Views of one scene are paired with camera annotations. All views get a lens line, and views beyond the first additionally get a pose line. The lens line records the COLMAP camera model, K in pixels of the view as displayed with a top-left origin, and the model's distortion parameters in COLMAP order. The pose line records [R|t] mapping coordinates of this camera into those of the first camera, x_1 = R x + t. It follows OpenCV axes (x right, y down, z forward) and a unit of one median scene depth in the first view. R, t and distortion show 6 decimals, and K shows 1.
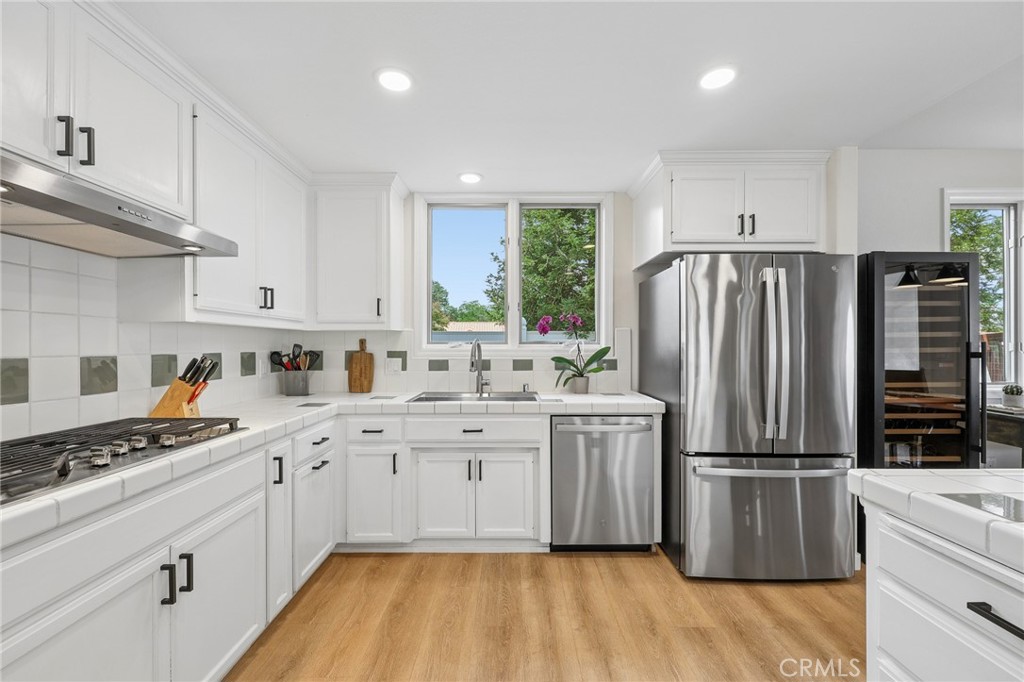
lens RADIAL K [[408.2, 0, 512.9], [0, 408.2, 345.7], [0, 0, 1]] dist [0.000639, 0.000197]
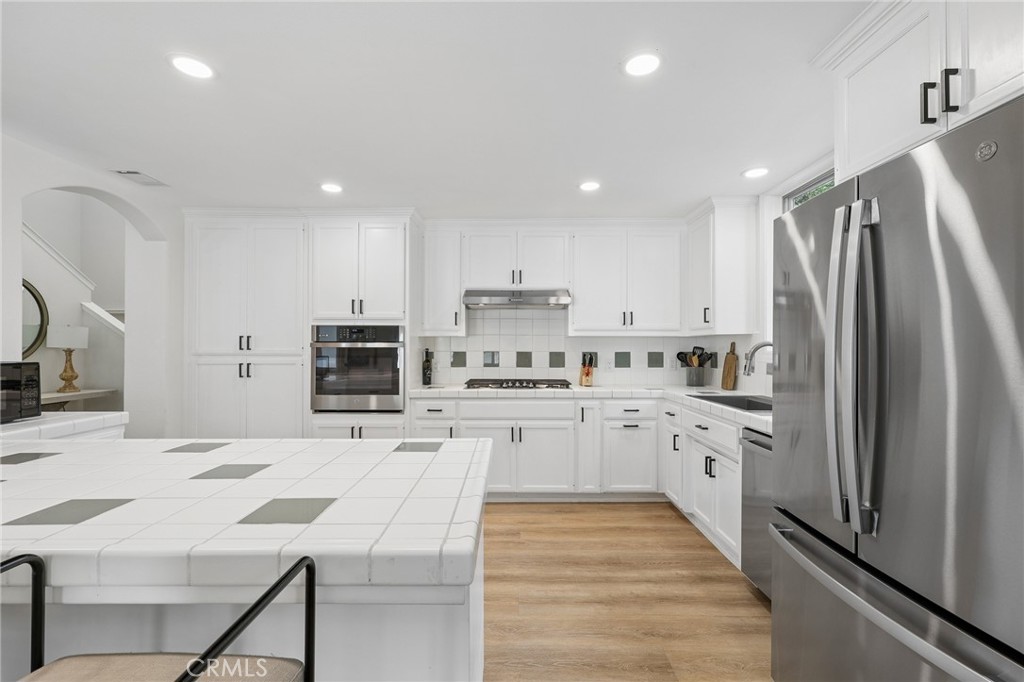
lens RADIAL K [[453.2, 0, 510.0], [0, 453.2, 343.2], [0, 0, 1]] dist [-0.000198, 0.000006]
pose [[-0.006978, -0.004870, -0.999964, 1.077712], [-0.002319, 0.999986, -0.004854, -0.007898], [0.999973, 0.002285, -0.006990, 0.487397]]
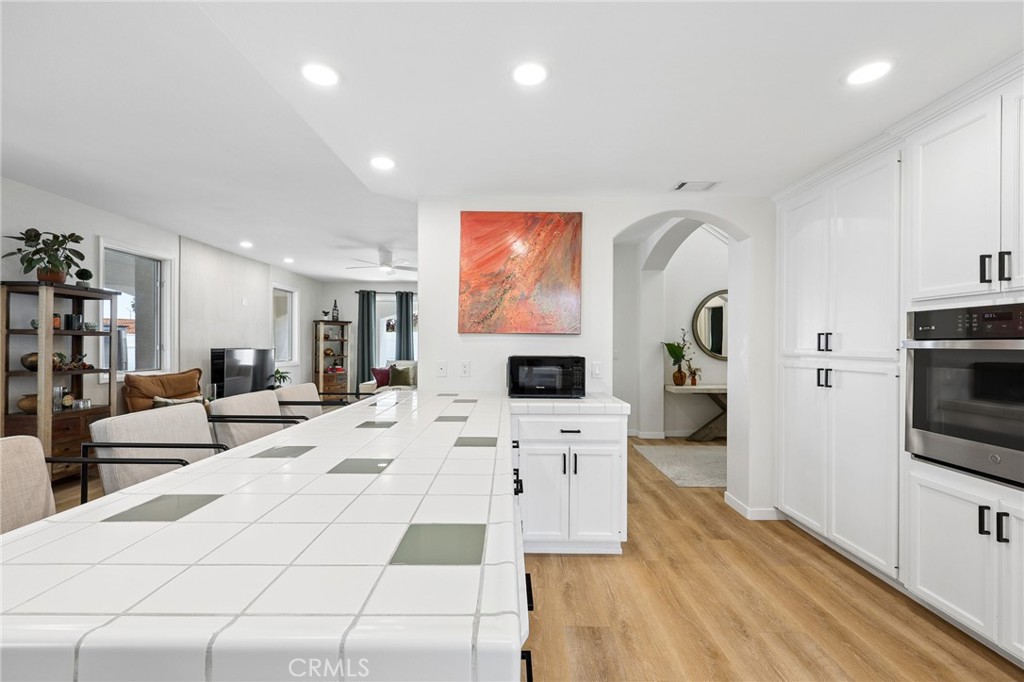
lens RADIAL K [[408.7, 0, 510.2], [0, 408.7, 344.8], [0, 0, 1]] dist [-0.002453, 0.000017]
pose [[-0.999922, -0.003262, 0.012097, 0.375950], [-0.003244, 0.999994, 0.001530, -0.006370], [-0.012102, 0.001490, -0.999926, 0.647080]]
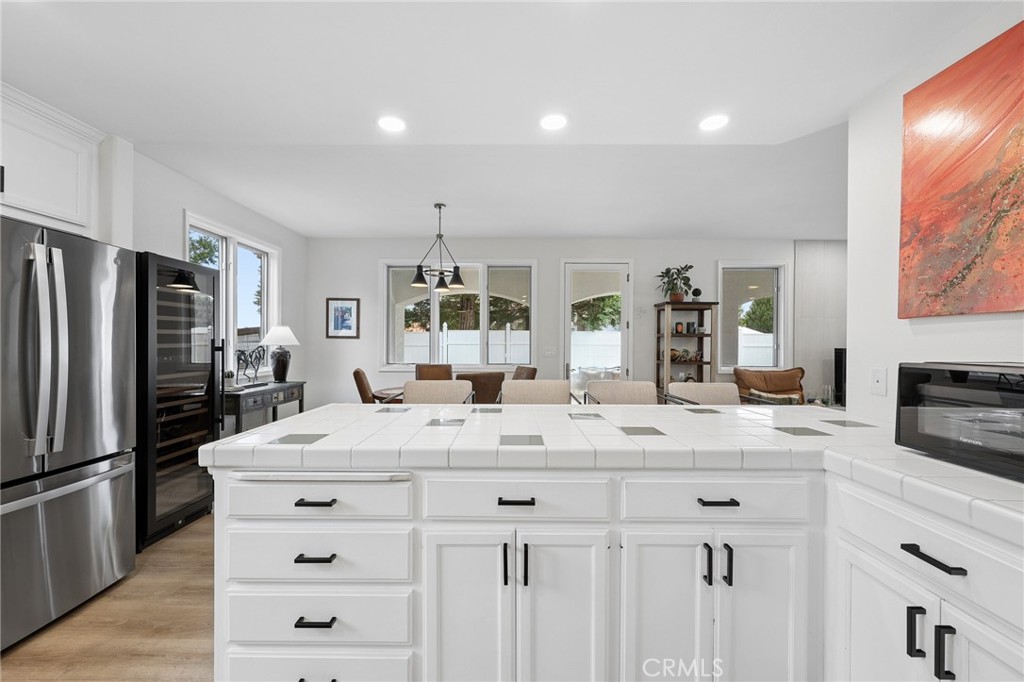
lens RADIAL K [[408.7, 0, 510.2], [0, 408.7, 344.8], [0, 0, 1]] dist [-0.002453, 0.000017]
pose [[0.015104, -0.002457, 0.999883, -0.144498], [-0.002299, 0.999994, 0.002492, 0.004062], [-0.999883, -0.002337, 0.015099, 0.047536]]
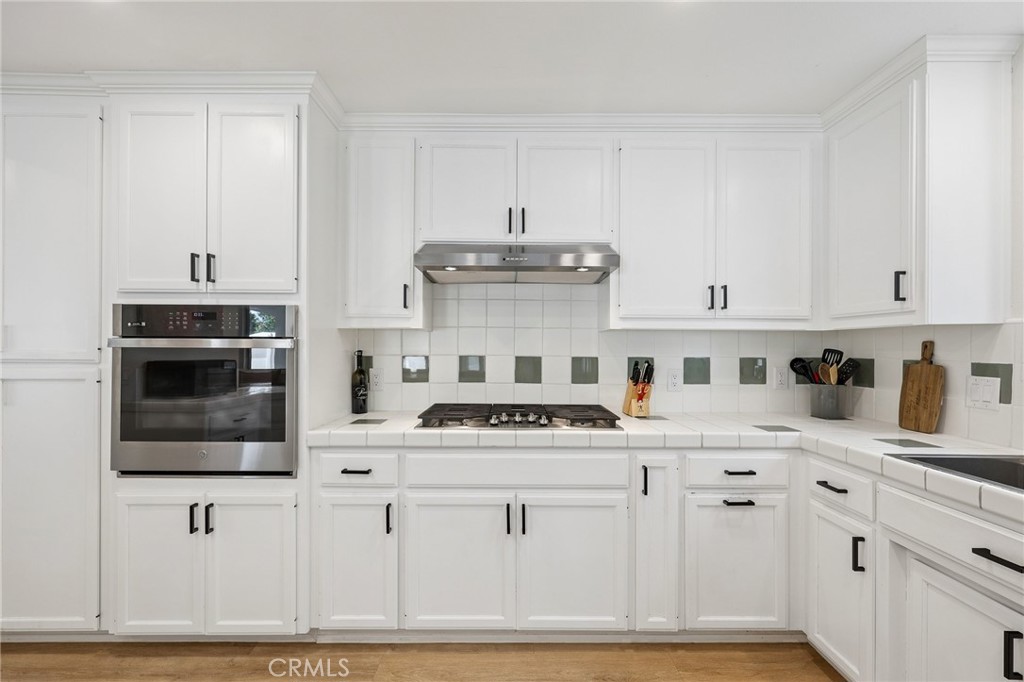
lens RADIAL K [[457.7, 0, 508.2], [0, 457.7, 346.5], [0, 0, 1]] dist [0.000451, -0.000099]
pose [[0.001280, 0.000917, -0.999999, 0.358677], [-0.005772, 0.999983, 0.000910, -0.006296], [0.999983, 0.005771, 0.001285, 0.483014]]
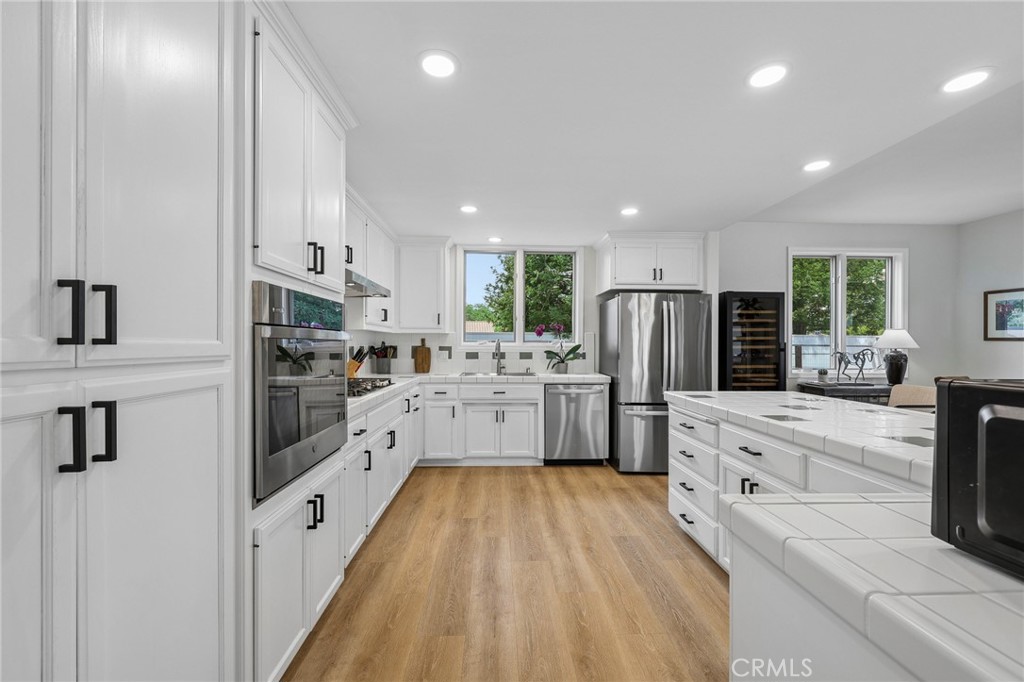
lens RADIAL K [[411.6, 0, 513.2], [0, 411.6, 342.6], [0, 0, 1]] dist [0.000026, 0.000098]
pose [[0.999267, 0.006054, 0.037794, -0.104234], [-0.005884, 0.999972, -0.004615, 0.006042], [-0.037821, 0.004389, 0.999275, -0.710759]]
